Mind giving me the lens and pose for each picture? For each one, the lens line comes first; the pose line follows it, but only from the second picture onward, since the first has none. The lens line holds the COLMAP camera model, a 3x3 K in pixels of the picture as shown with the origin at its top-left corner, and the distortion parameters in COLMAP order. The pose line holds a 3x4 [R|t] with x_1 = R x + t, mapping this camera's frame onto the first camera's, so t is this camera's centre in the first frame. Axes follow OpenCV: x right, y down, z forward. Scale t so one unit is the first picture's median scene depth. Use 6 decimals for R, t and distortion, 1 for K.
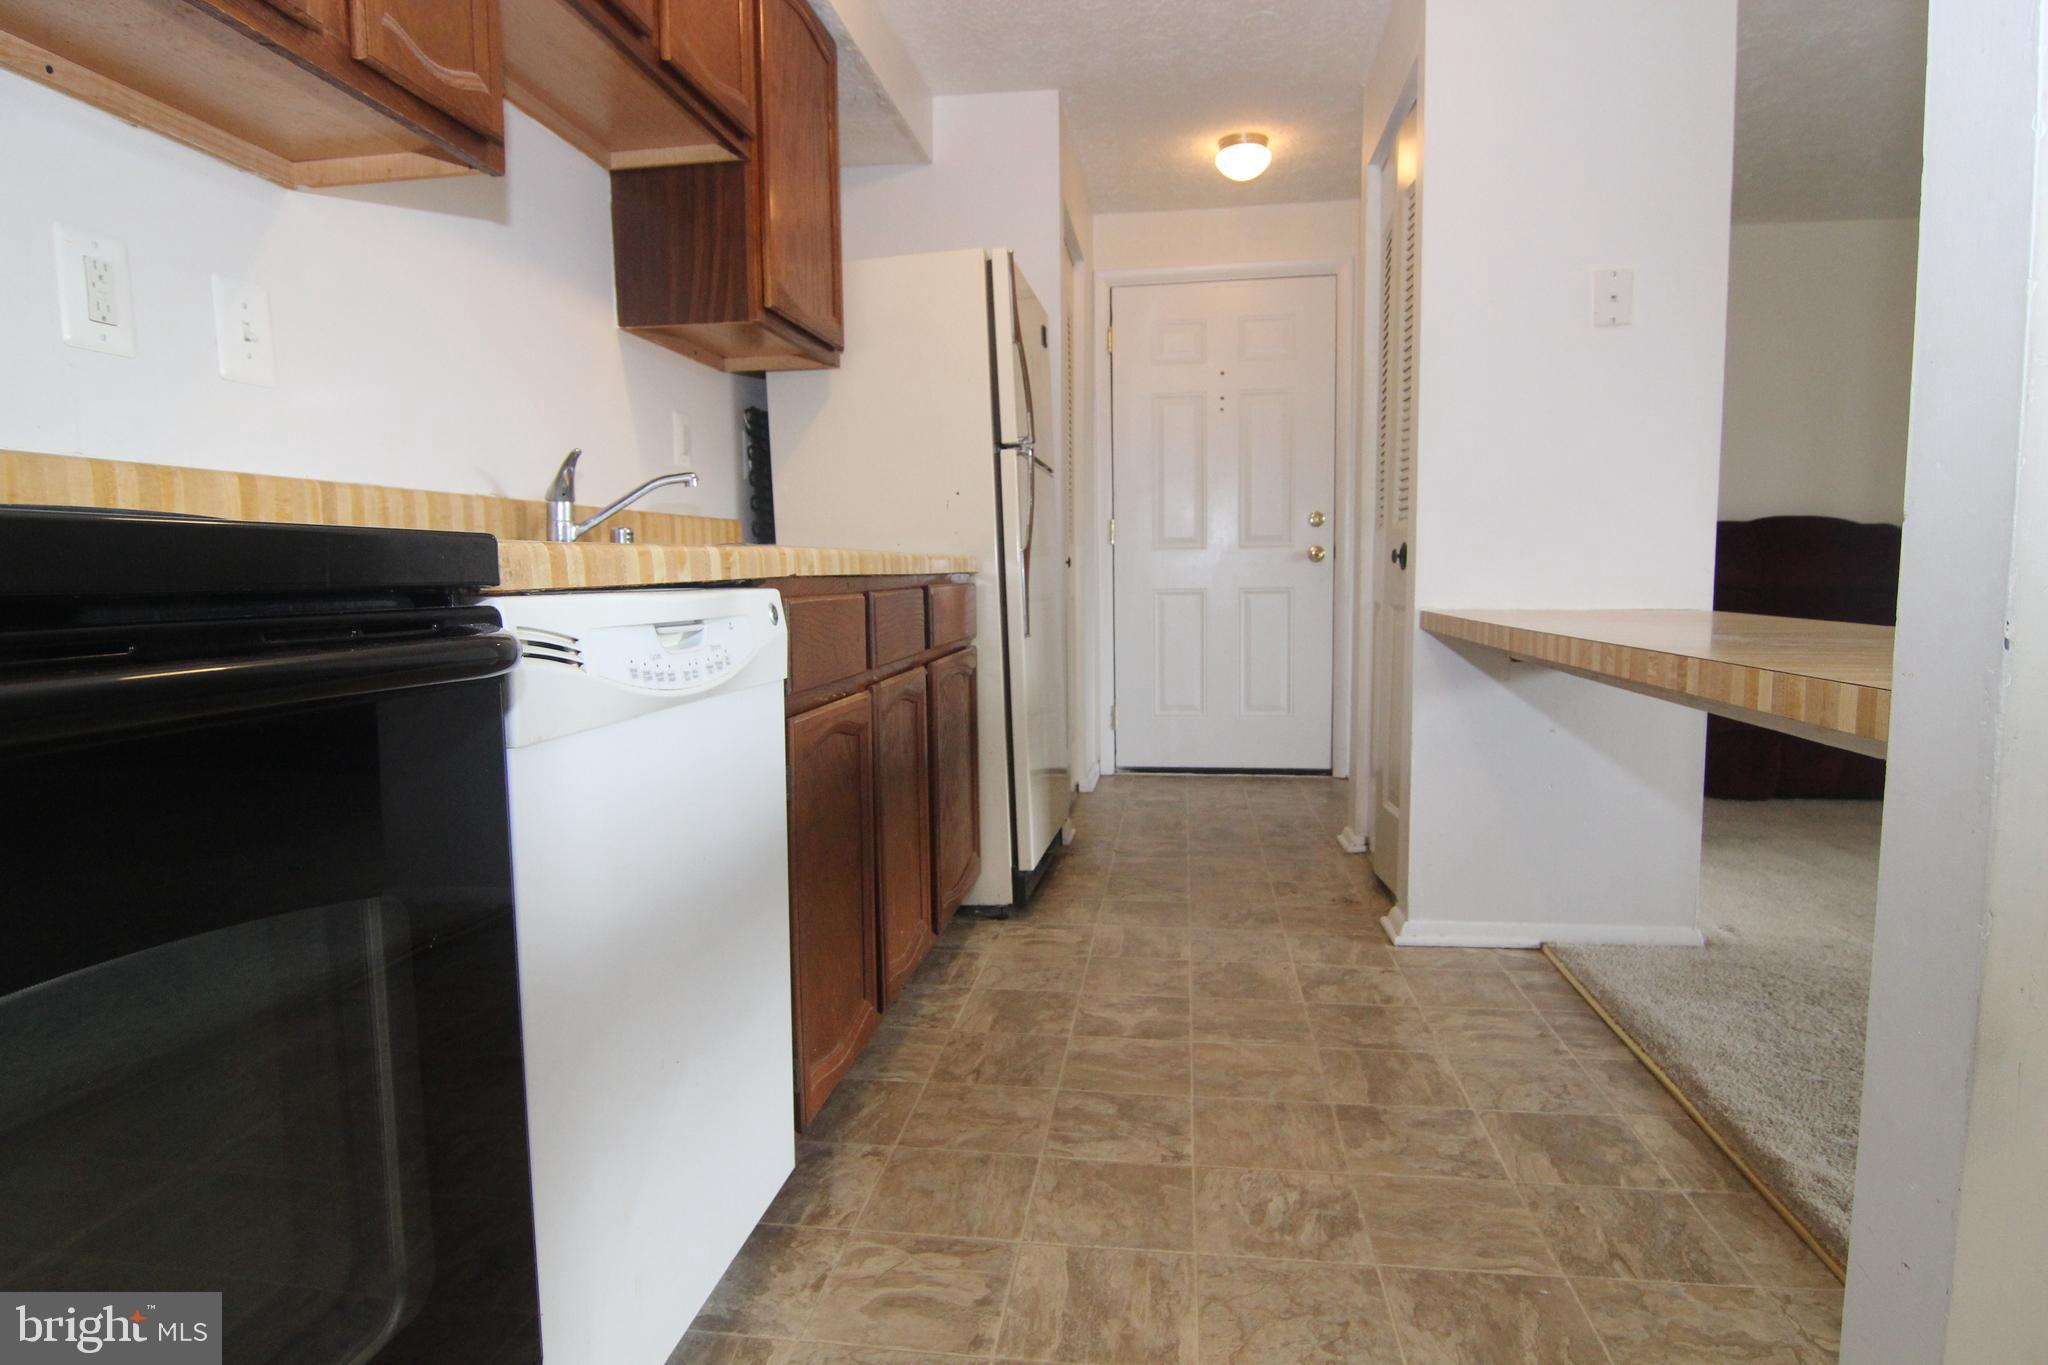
lens RADIAL K [[1154.2, 0, 1023.6], [0, 1154.2, 686.6], [0, 0, 1]] dist [-0.010163, -0.008509]
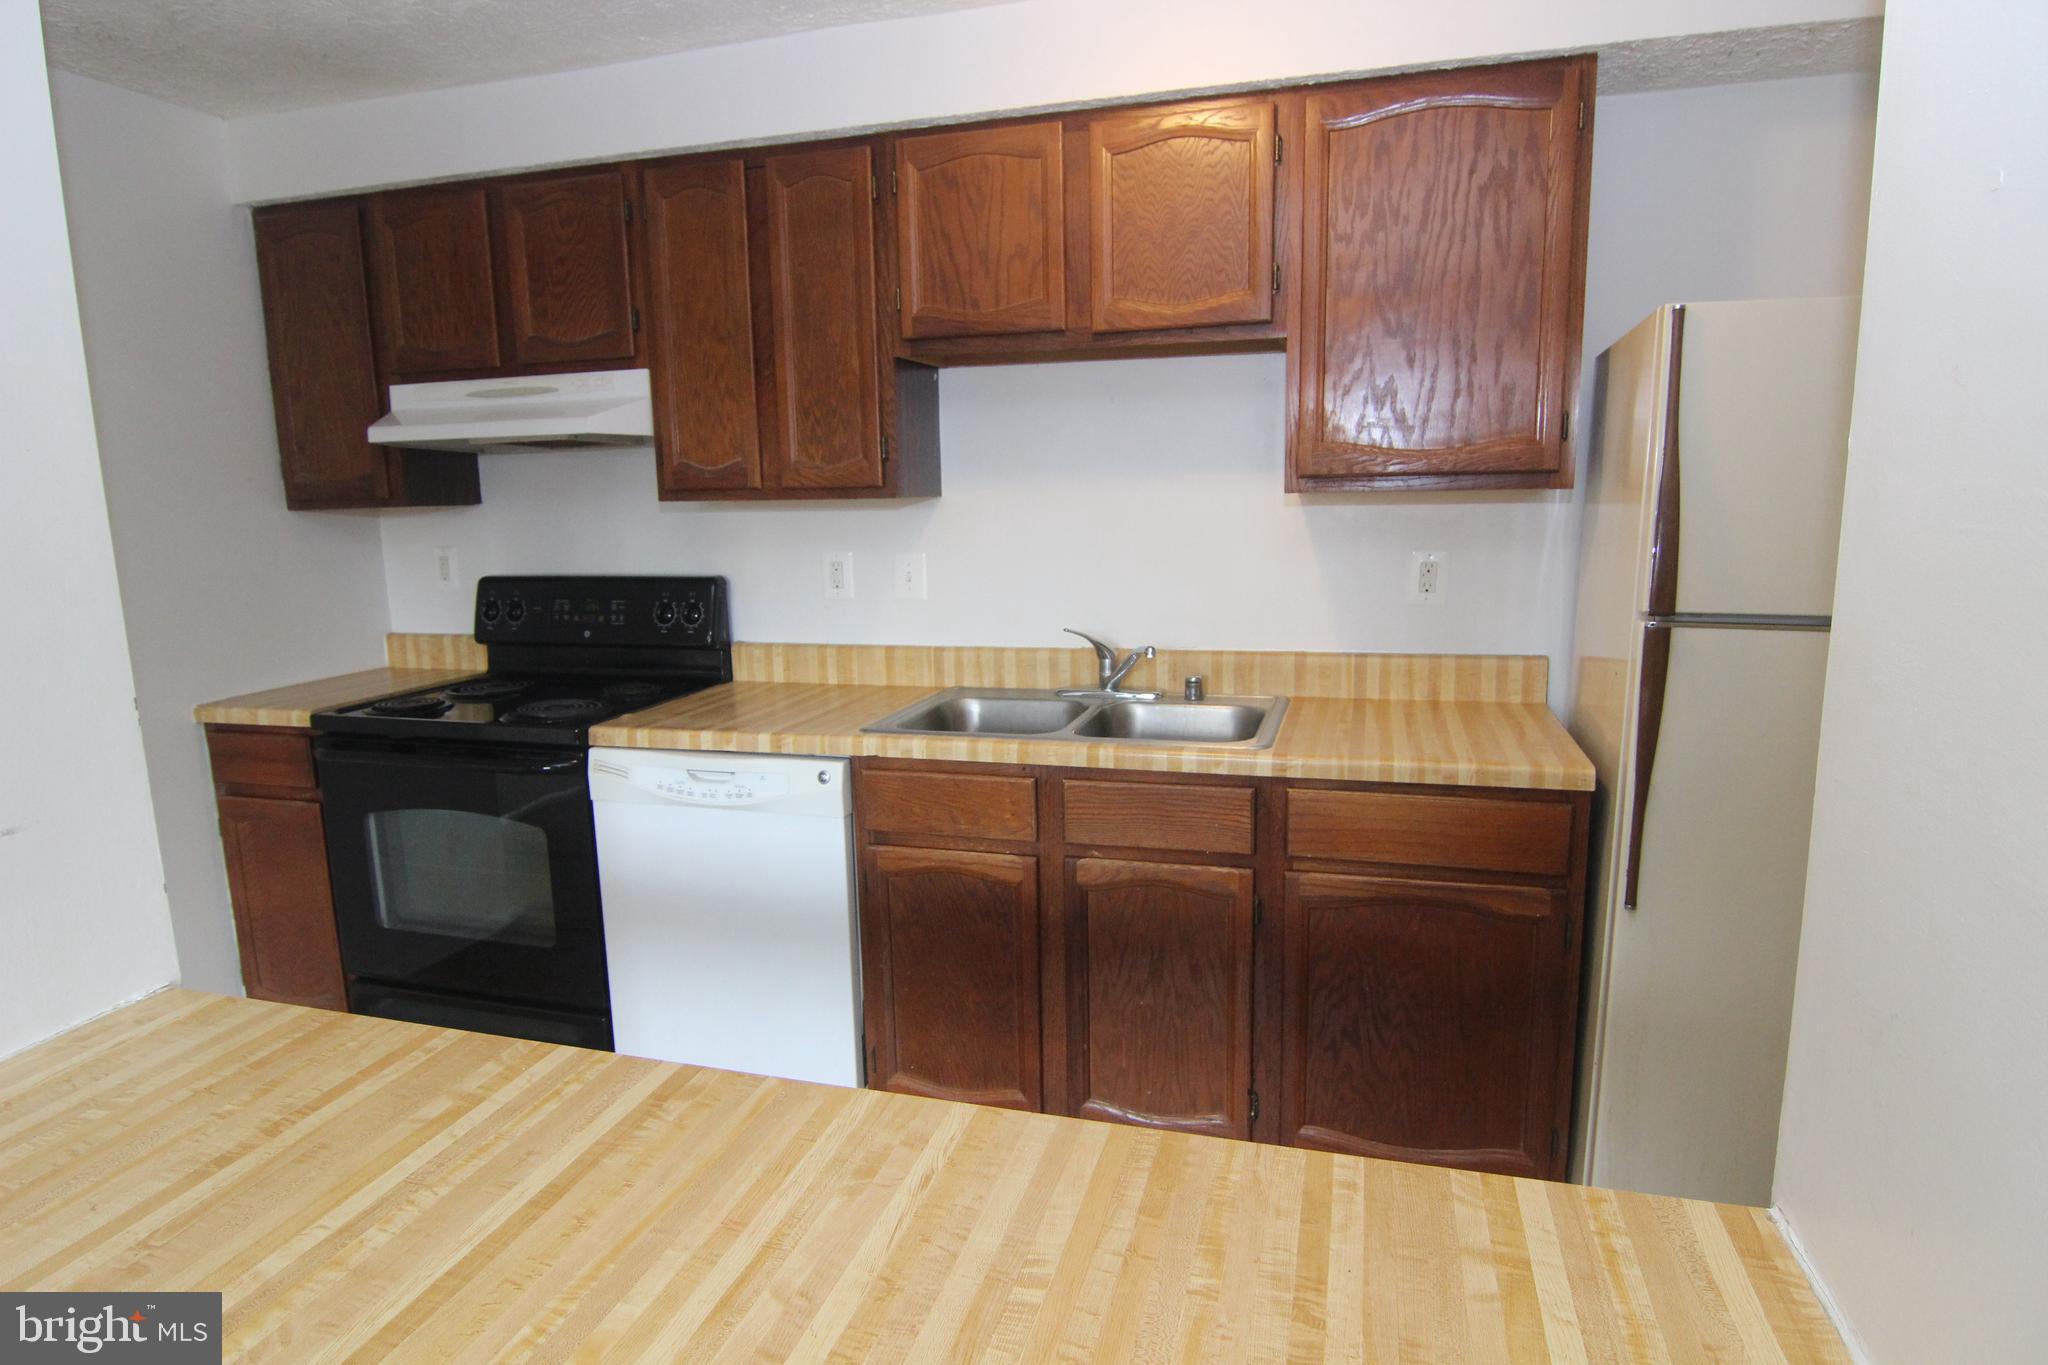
lens RADIAL K [[1154.2, 0, 1028.3], [0, 1154.2, 681.9], [0, 0, 1]] dist [-0.010163, -0.008509]
pose [[-0.140373, 0.179873, -0.973623, 0.986413], [-0.076343, 0.978465, 0.191774, -0.398849], [0.987151, 0.101249, -0.123618, 1.100356]]
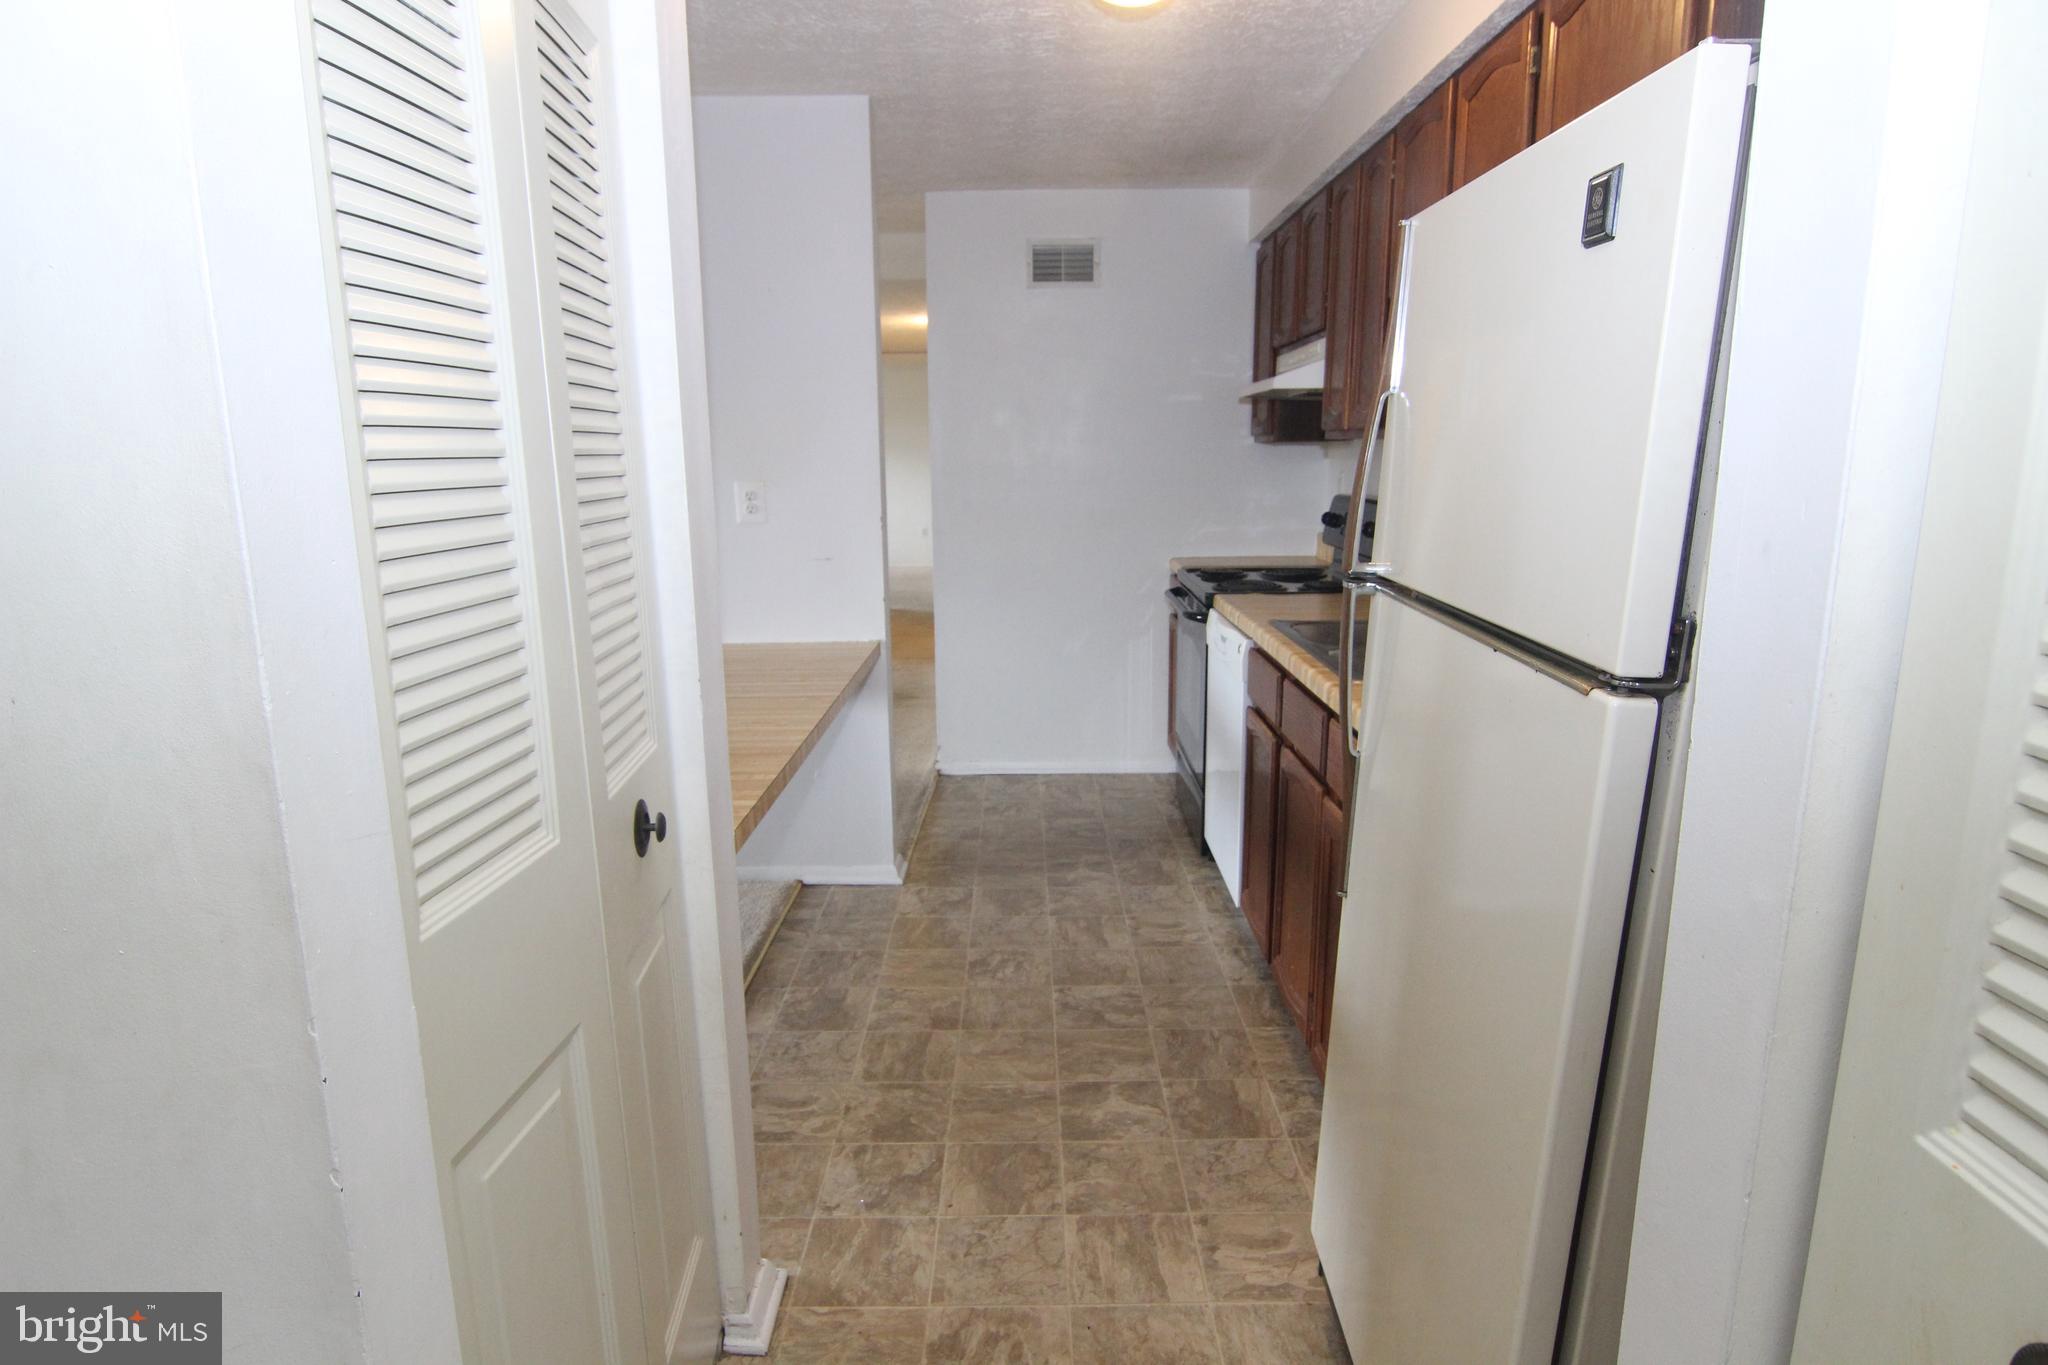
lens RADIAL K [[1154.2, 0, 1022.0], [0, 1154.2, 684.0], [0, 0, 1]] dist [-0.010163, -0.008509]
pose [[-0.990700, 0.045119, -0.128367, 0.357894], [0.005092, 0.955053, 0.296391, -0.485836], [0.135970, 0.292981, -0.946401, 2.266564]]
